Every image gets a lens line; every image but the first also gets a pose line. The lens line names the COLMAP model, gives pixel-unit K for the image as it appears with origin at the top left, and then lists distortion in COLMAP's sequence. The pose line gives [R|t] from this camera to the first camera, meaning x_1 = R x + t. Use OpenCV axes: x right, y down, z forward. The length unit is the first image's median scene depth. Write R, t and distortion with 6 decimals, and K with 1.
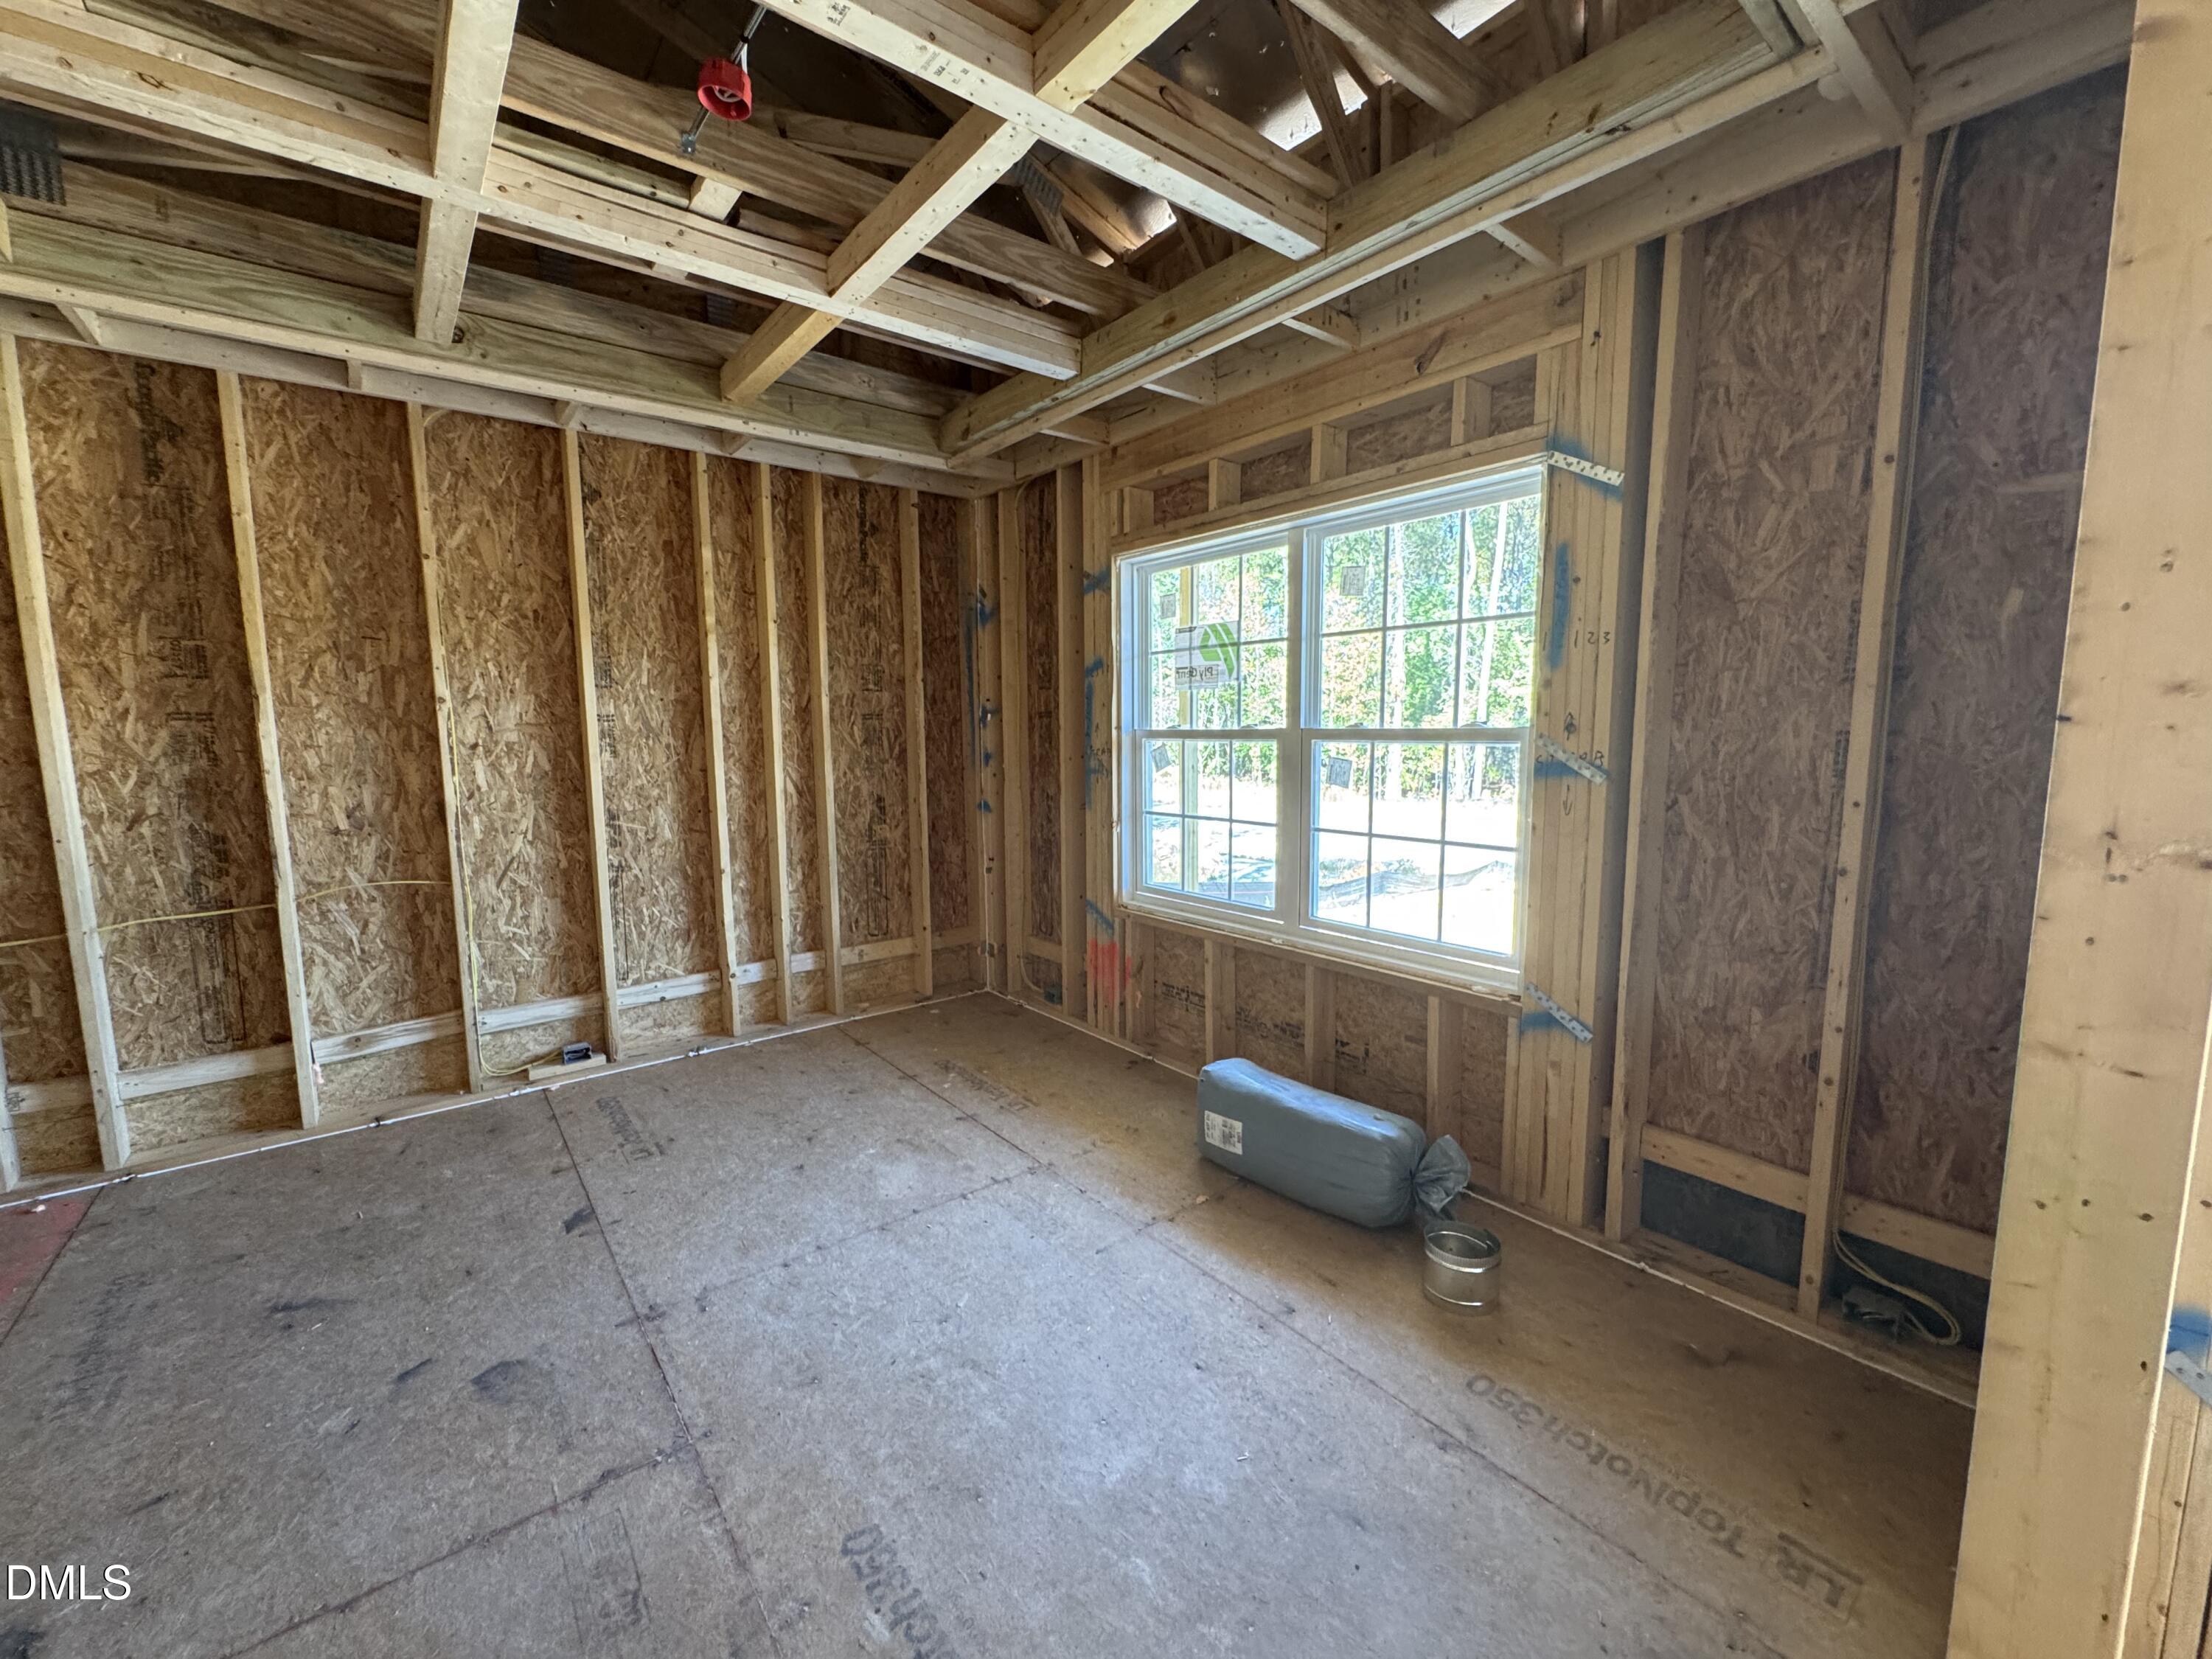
lens RADIAL K [[890.1, 0, 1112.7], [0, 890.1, 831.3], [0, 0, 1]] dist [-0.013976, -0.000015]
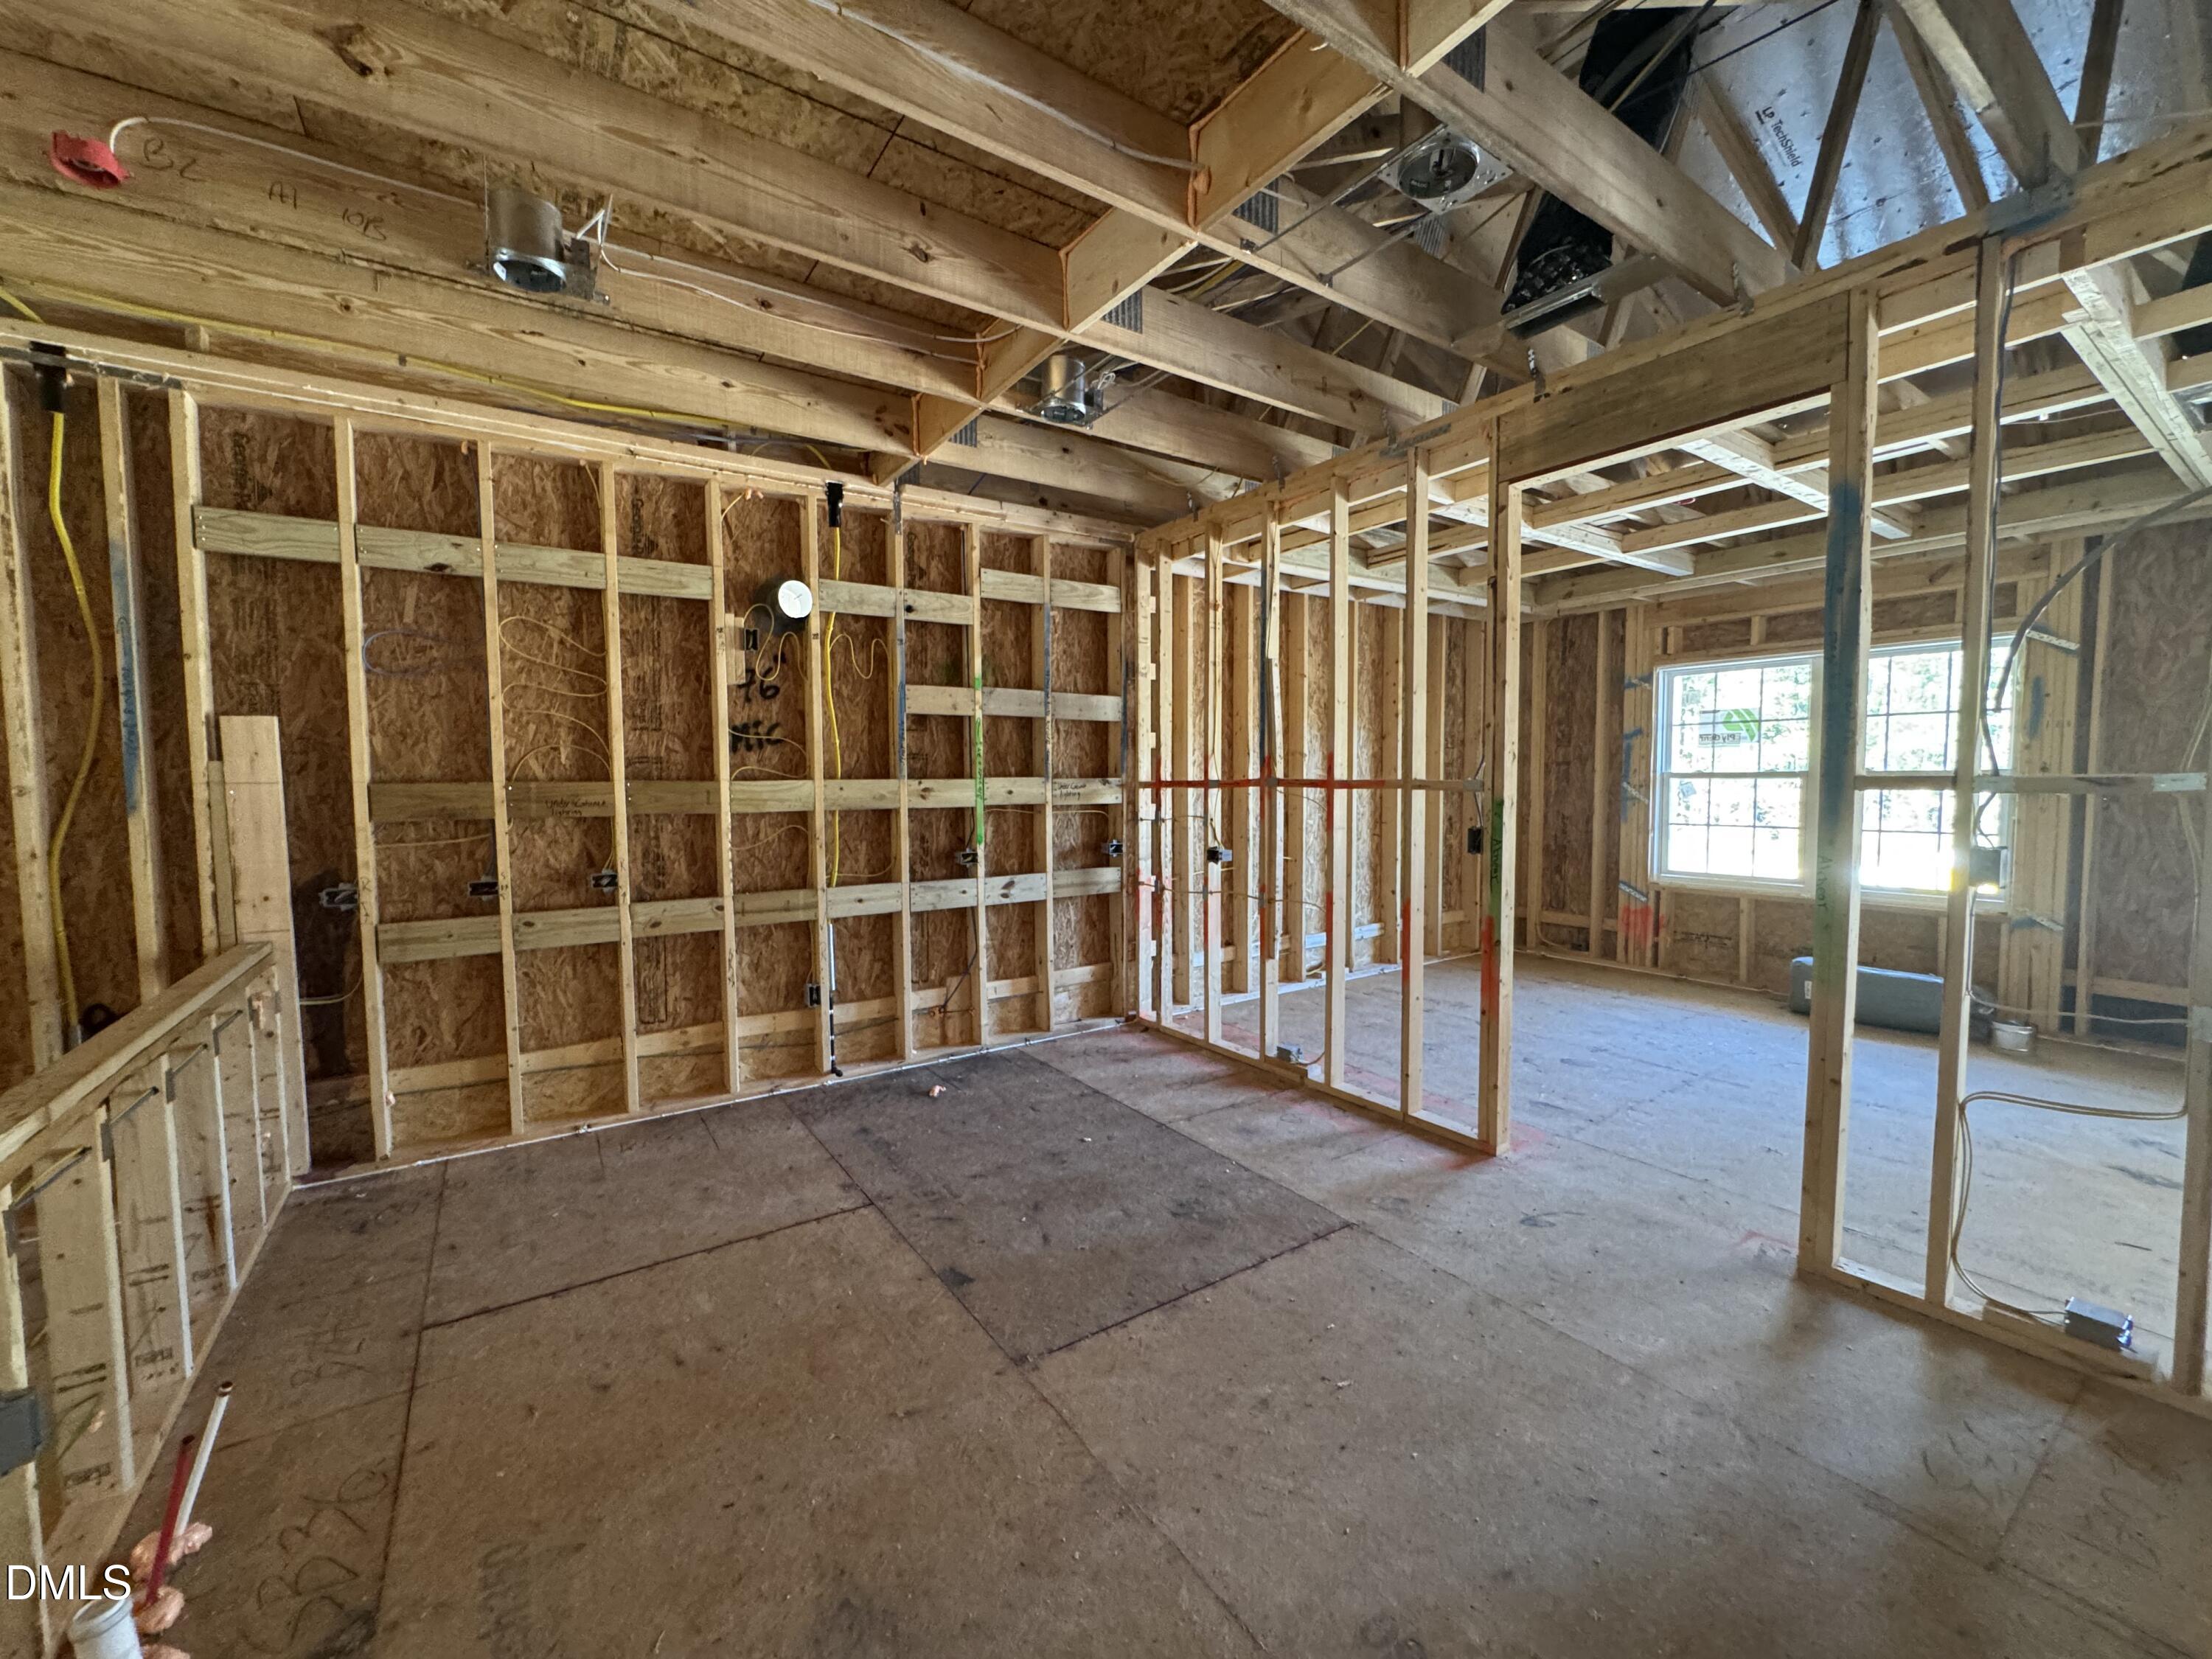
lens RADIAL K [[890.1, 0, 1097.0], [0, 890.1, 828.1], [0, 0, 1]] dist [-0.013976, -0.000015]
pose [[0.995040, 0.006474, -0.099260, -0.848412], [-0.012501, 0.998107, -0.060224, 0.095995], [0.098683, 0.061166, 0.993237, -0.690710]]
